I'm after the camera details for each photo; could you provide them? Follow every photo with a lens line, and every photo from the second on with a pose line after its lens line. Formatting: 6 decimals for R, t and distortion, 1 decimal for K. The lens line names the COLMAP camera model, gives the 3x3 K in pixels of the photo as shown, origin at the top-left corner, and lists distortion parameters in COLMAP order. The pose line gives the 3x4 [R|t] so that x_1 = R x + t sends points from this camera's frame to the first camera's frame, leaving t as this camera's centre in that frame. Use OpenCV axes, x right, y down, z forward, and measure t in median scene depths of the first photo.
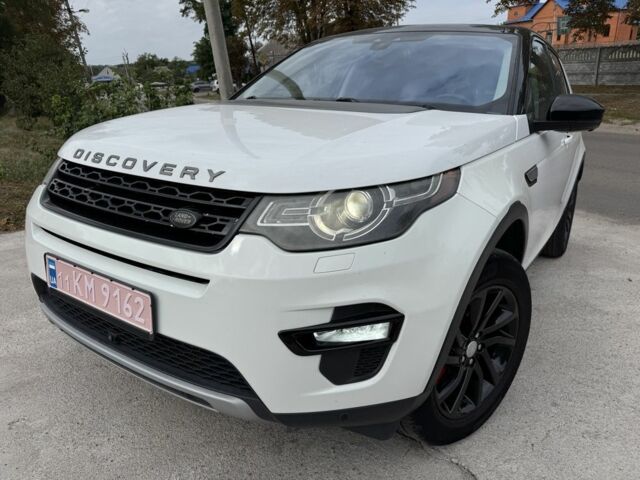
lens RADIAL K [[457.0, 0, 320.0], [0, 457.0, 240.0], [0, 0, 1]] dist [0.048349, -0.065385]
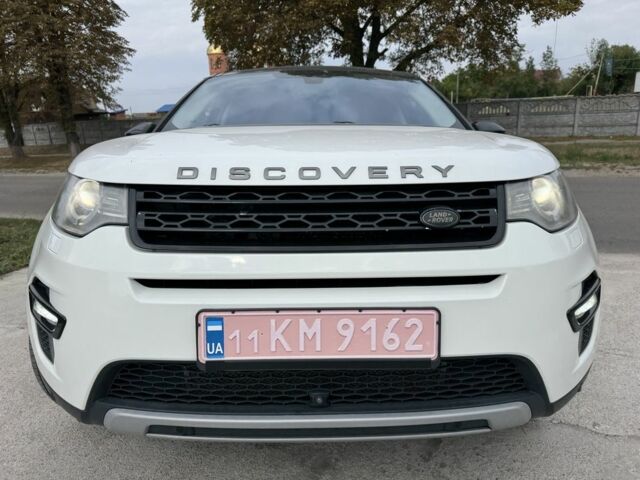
lens RADIAL K [[457.0, 0, 320.0], [0, 457.0, 240.0], [0, 0, 1]] dist [0.048349, -0.065385]
pose [[0.822445, -0.130507, 0.553671, -0.960488], [0.200729, 0.977297, -0.067810, 0.008782], [-0.532251, 0.166908, 0.829970, 0.381662]]
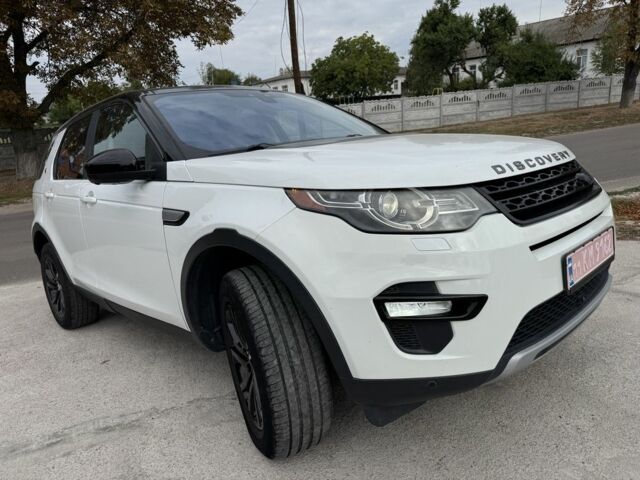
lens RADIAL K [[457.0, 0, 320.0], [0, 457.0, 240.0], [0, 0, 1]] dist [0.048349, -0.065385]
pose [[0.205752, -0.230115, 0.951164, -1.966586], [0.405833, 0.904505, 0.131039, -0.420140], [-0.890486, 0.359052, 0.279492, 1.403751]]
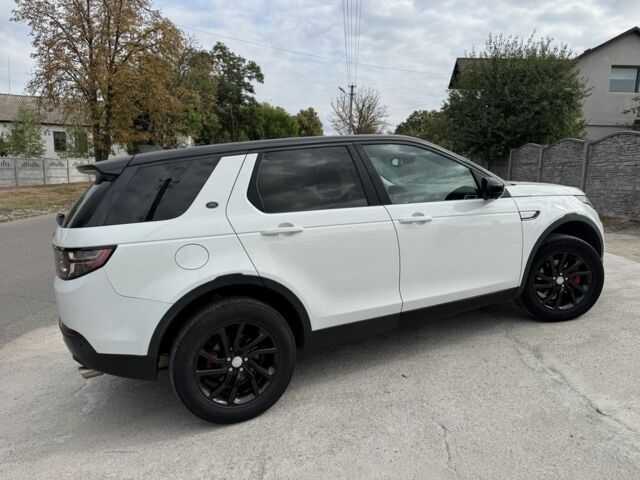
lens RADIAL K [[457.0, 0, 320.0], [0, 457.0, 240.0], [0, 0, 1]] dist [0.048349, -0.065385]
pose [[-0.846364, -0.038136, 0.531238, -0.965231], [0.210892, 0.891914, 0.400018, -1.765322], [-0.489074, 0.450595, -0.746841, 5.104643]]
